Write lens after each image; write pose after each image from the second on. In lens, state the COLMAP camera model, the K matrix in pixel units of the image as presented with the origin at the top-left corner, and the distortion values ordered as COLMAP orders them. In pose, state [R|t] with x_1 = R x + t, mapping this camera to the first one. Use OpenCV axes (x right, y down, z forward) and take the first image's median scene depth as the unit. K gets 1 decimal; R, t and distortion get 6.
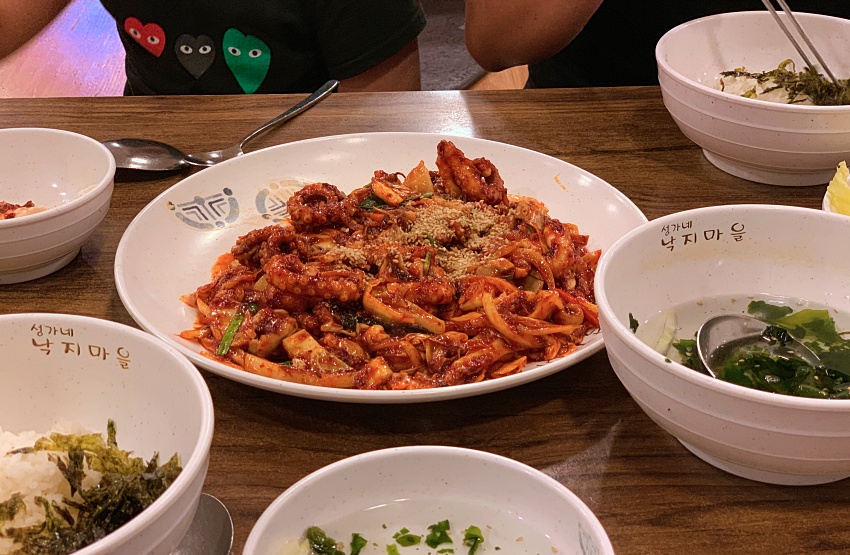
lens RADIAL K [[1297.3, 0, 425.0], [0, 1297.3, 277.5], [0, 0, 1]] dist [-0.021040, 0.030847]
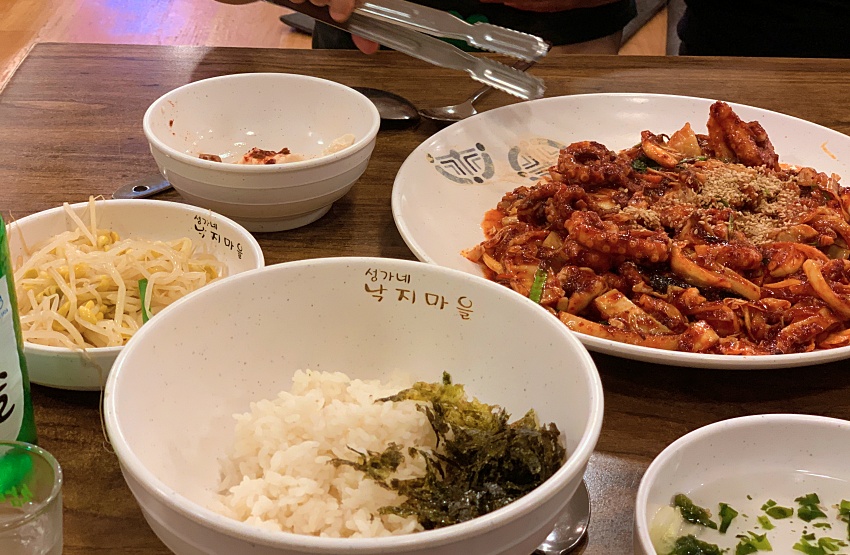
lens RADIAL K [[1297.3, 0, 425.0], [0, 1297.3, 277.5], [0, 0, 1]] dist [-0.021040, 0.030847]
pose [[0.998724, 0.042670, -0.027024, -0.202845], [-0.042334, 0.999020, 0.012893, 0.024668], [0.027548, -0.011732, 0.999552, 0.043469]]
